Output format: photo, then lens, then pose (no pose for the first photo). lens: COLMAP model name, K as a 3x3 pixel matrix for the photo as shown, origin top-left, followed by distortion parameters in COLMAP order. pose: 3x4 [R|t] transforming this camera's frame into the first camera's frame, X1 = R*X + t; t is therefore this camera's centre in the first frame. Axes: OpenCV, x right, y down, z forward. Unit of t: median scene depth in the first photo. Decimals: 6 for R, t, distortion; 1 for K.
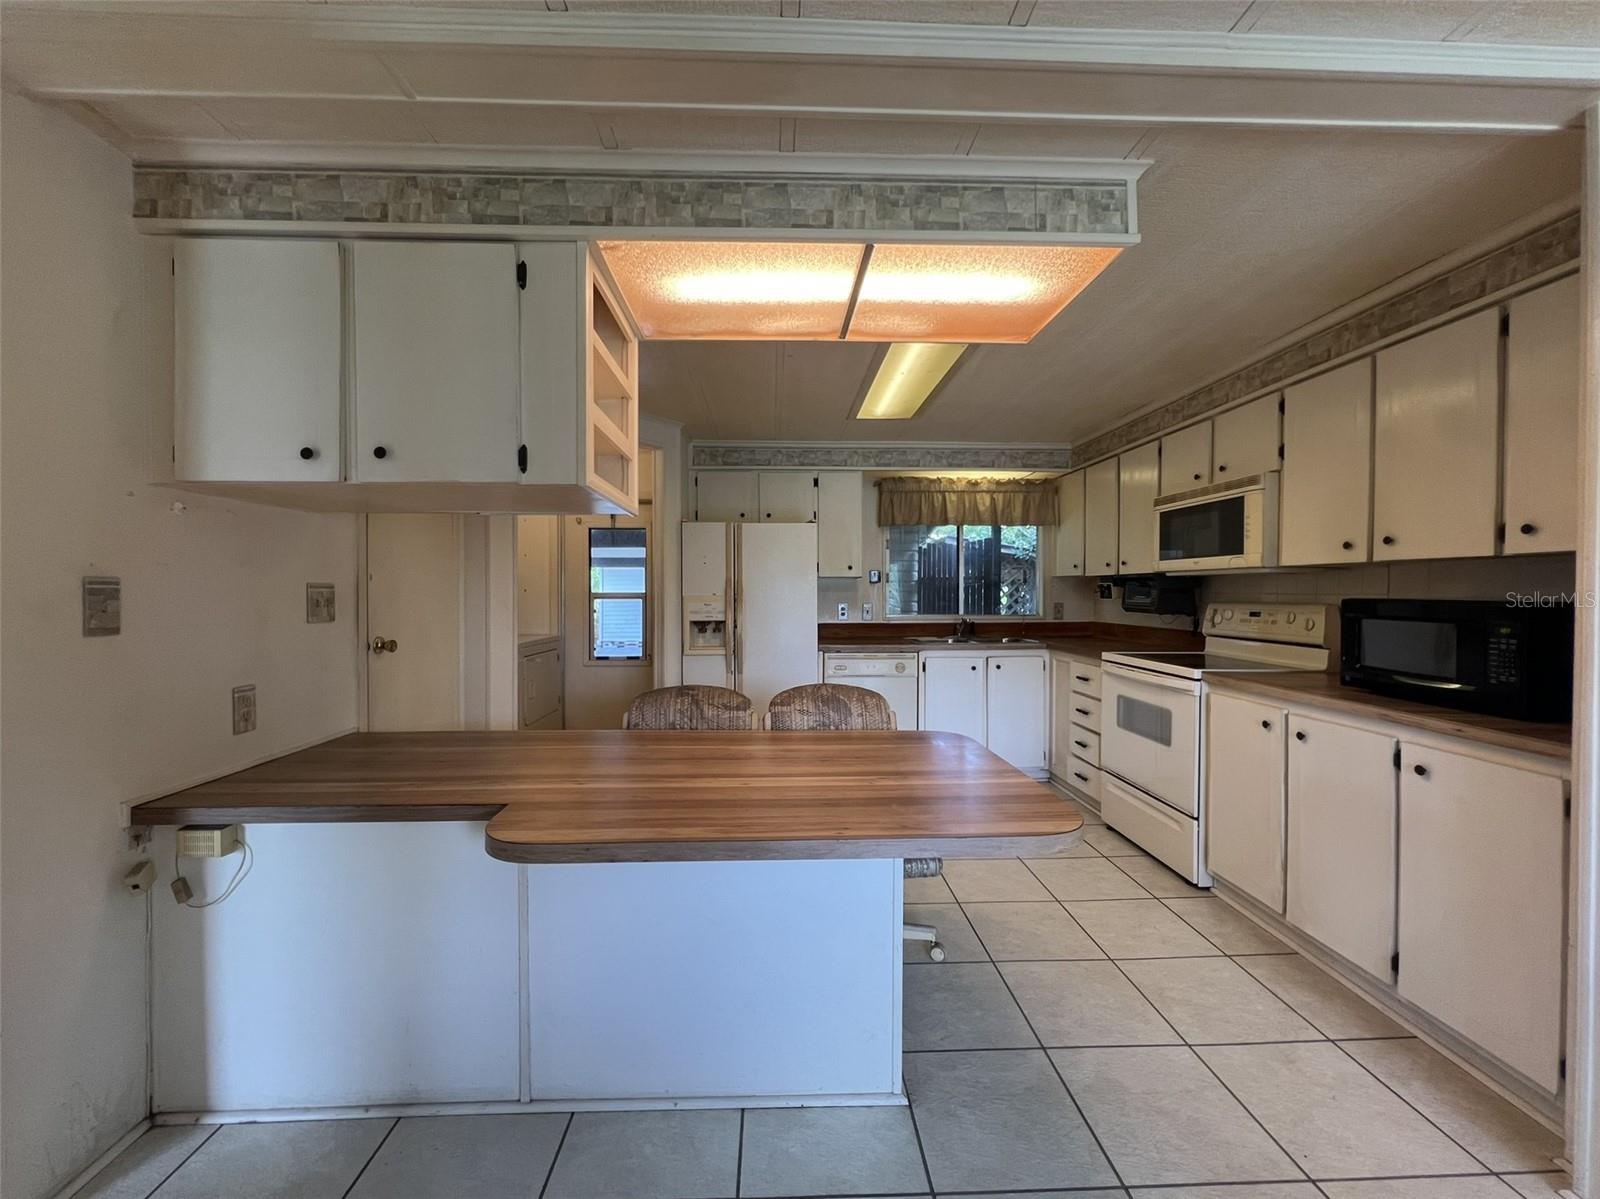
lens RADIAL K [[641.0, 0, 797.2], [0, 641.0, 590.7], [0, 0, 1]] dist [-0.008388, 0.002351]
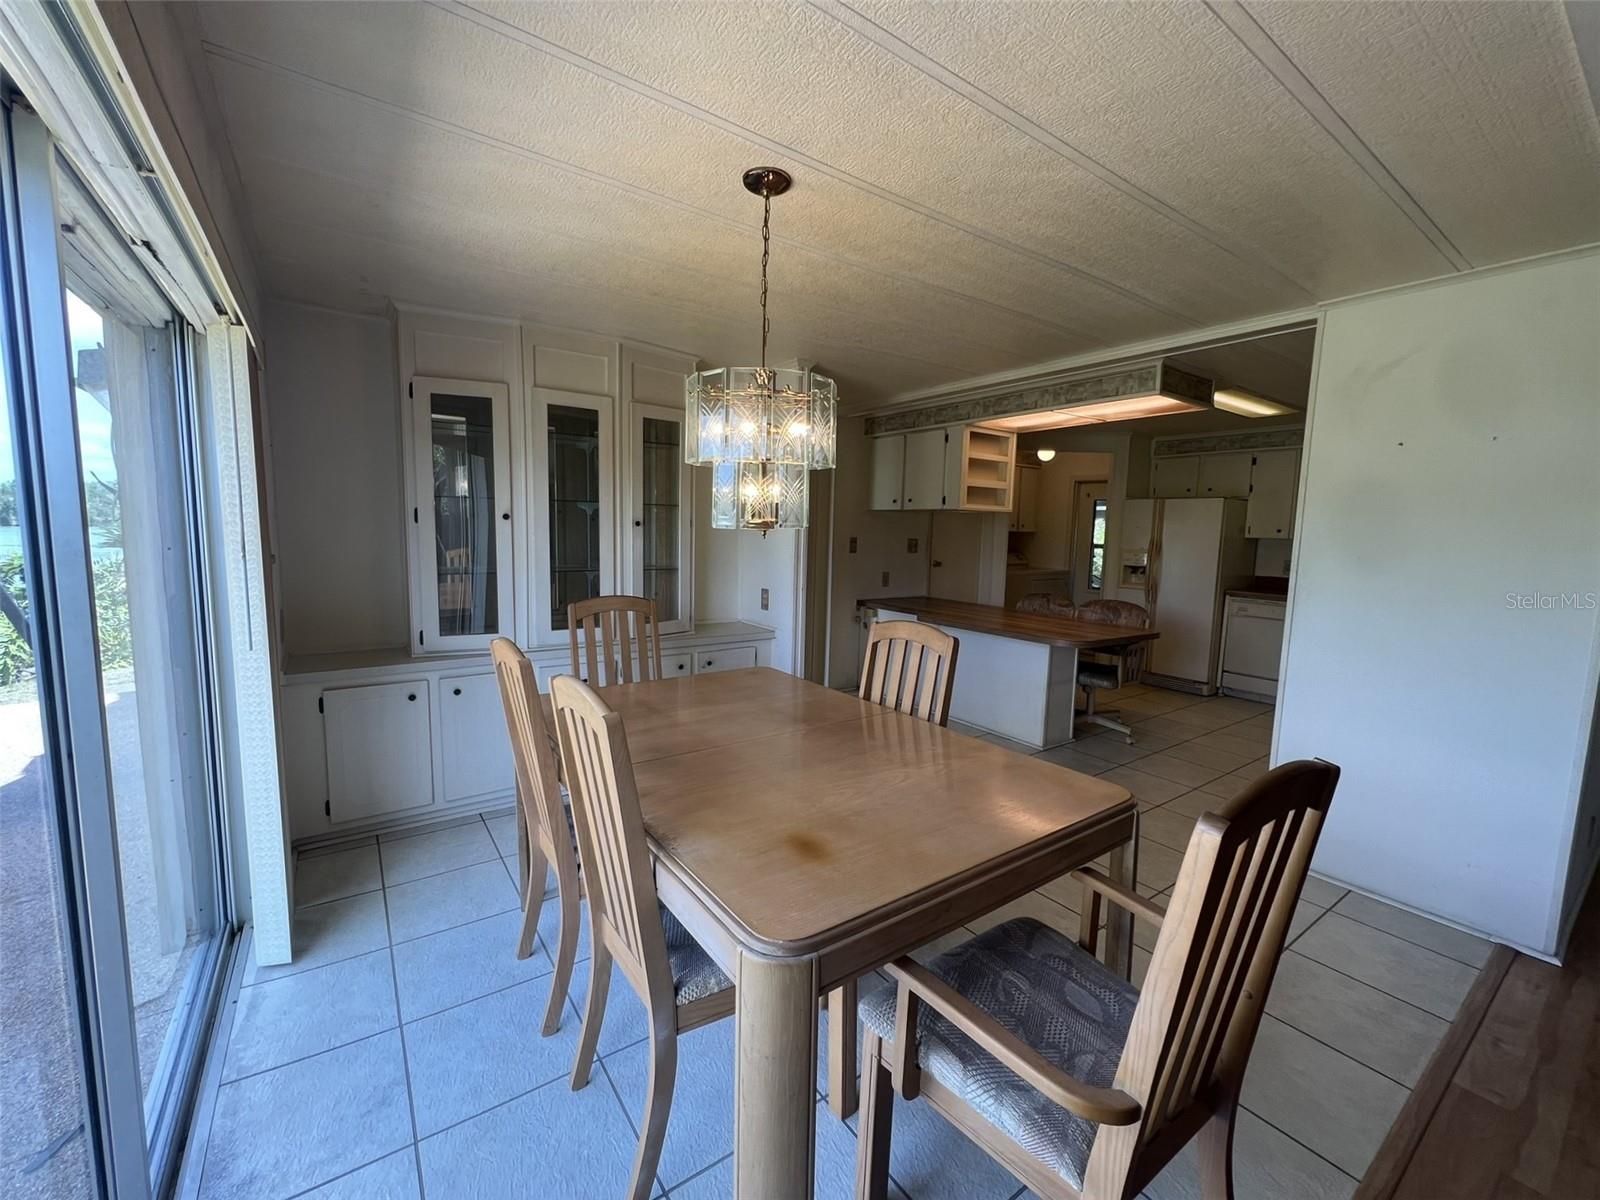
lens RADIAL K [[641.0, 0, 787.0], [0, 641.0, 605.7], [0, 0, 1]] dist [-0.008388, 0.002351]
pose [[0.536572, 0.116787, -0.835734, 0.993152], [-0.021181, 0.991929, 0.125015, -0.043818], [0.843589, -0.049378, 0.534715, -0.714871]]
